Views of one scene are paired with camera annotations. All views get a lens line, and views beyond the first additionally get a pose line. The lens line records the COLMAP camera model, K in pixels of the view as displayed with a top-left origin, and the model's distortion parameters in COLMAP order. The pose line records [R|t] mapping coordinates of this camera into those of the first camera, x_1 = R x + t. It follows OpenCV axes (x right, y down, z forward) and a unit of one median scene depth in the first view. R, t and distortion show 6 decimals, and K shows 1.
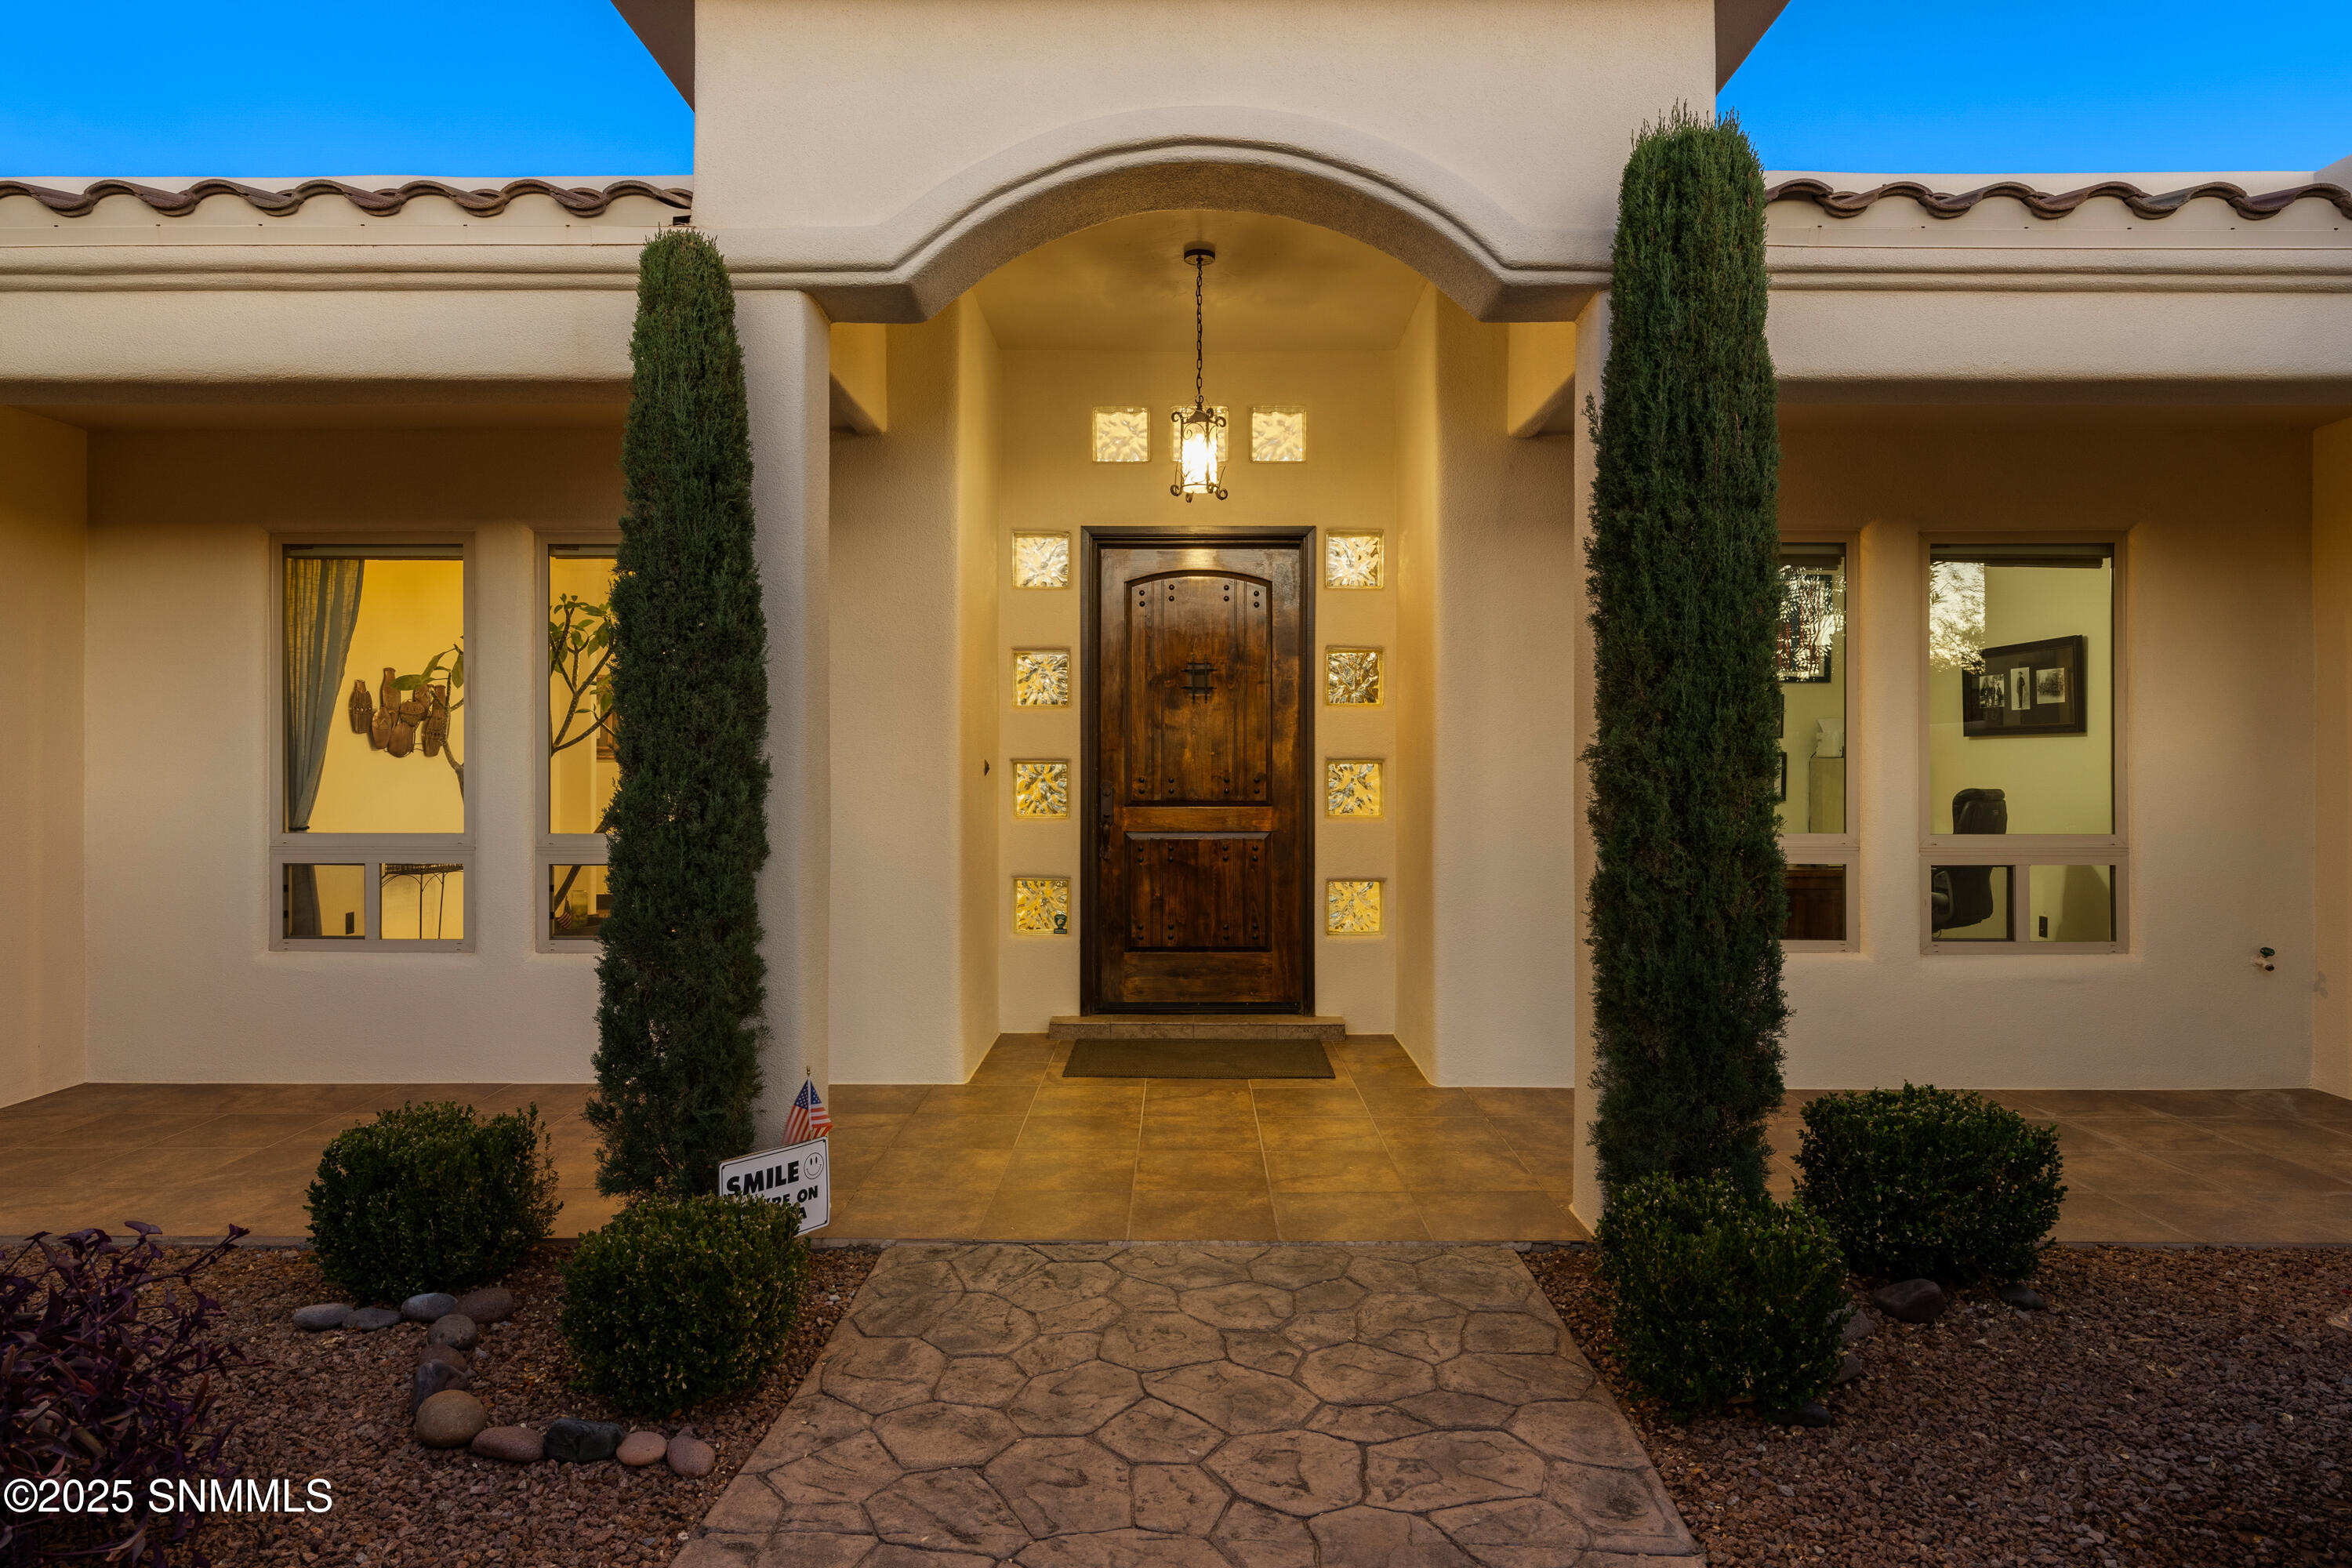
lens RADIAL K [[1318.2, 0, 1181.3], [0, 1318.2, 779.8], [0, 0, 1]] dist [-0.001735, -0.000310]
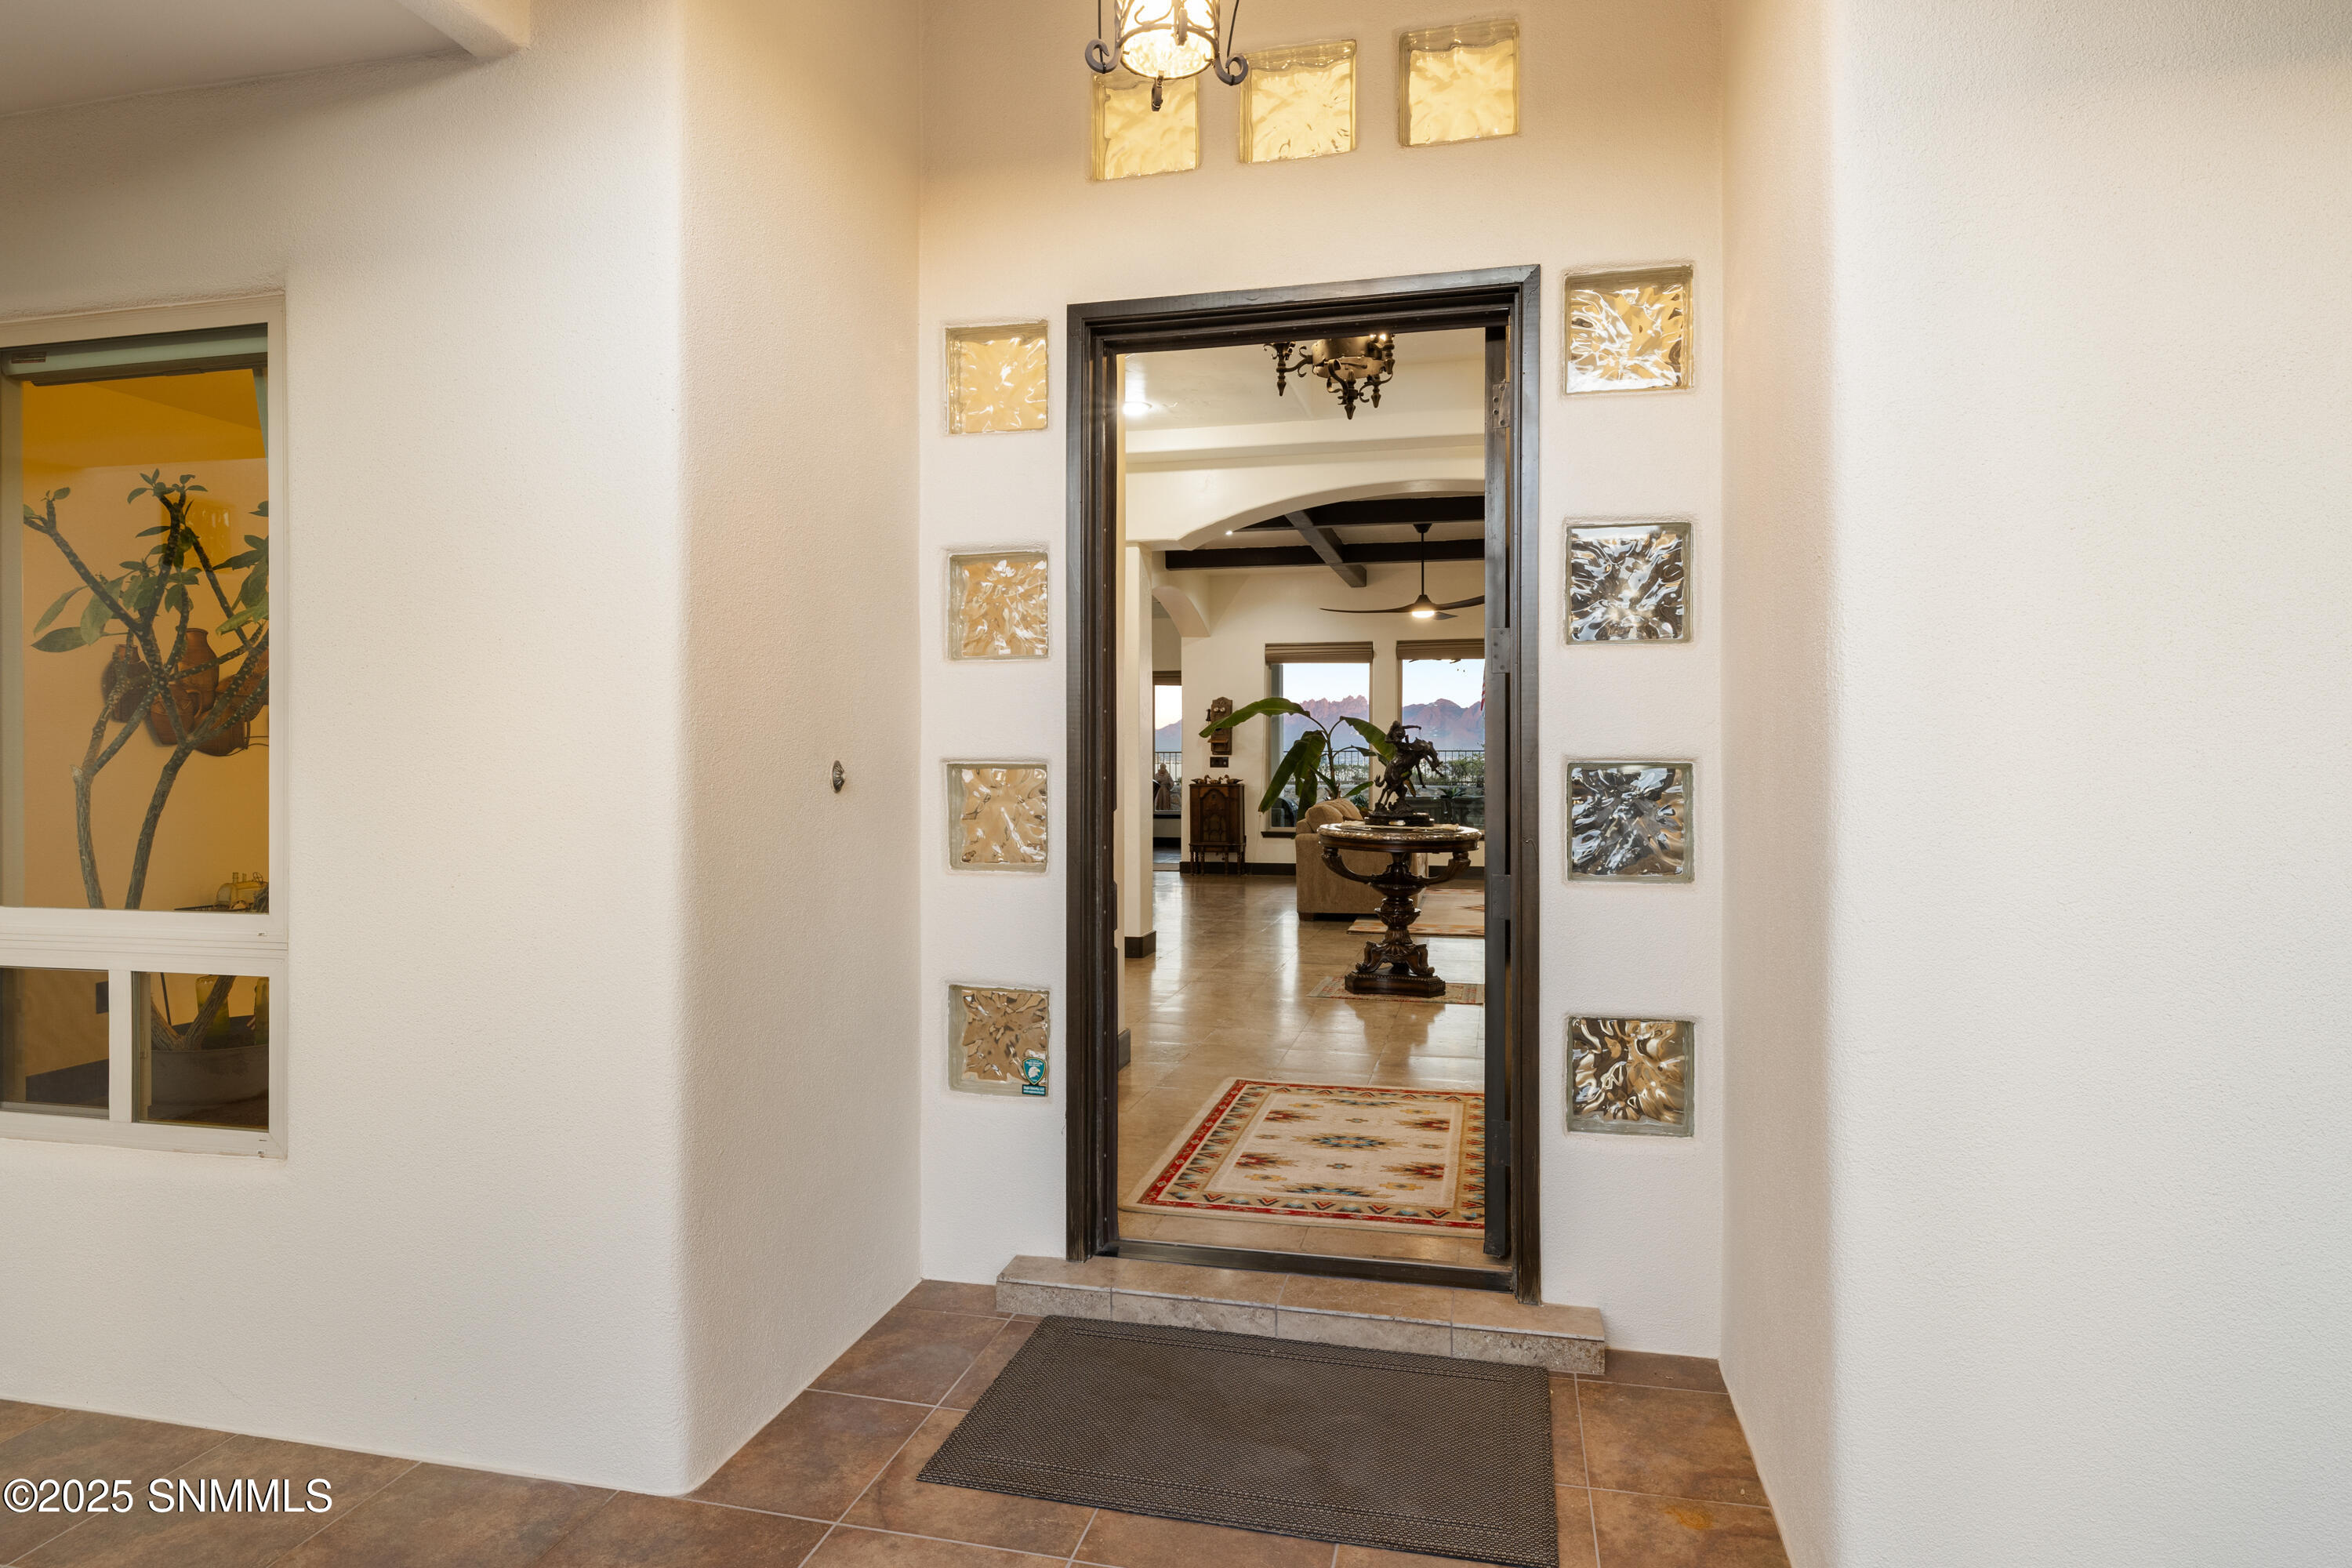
lens RADIAL K [[1318.2, 0, 1167.4], [0, 1318.2, 772.4], [0, 0, 1]] dist [-0.001735, -0.000310]
pose [[0.972742, -0.005016, -0.231834, 0.083215], [0.005212, 0.999986, 0.000233, -0.010577], [0.231829, -0.001435, 0.972755, 0.519482]]
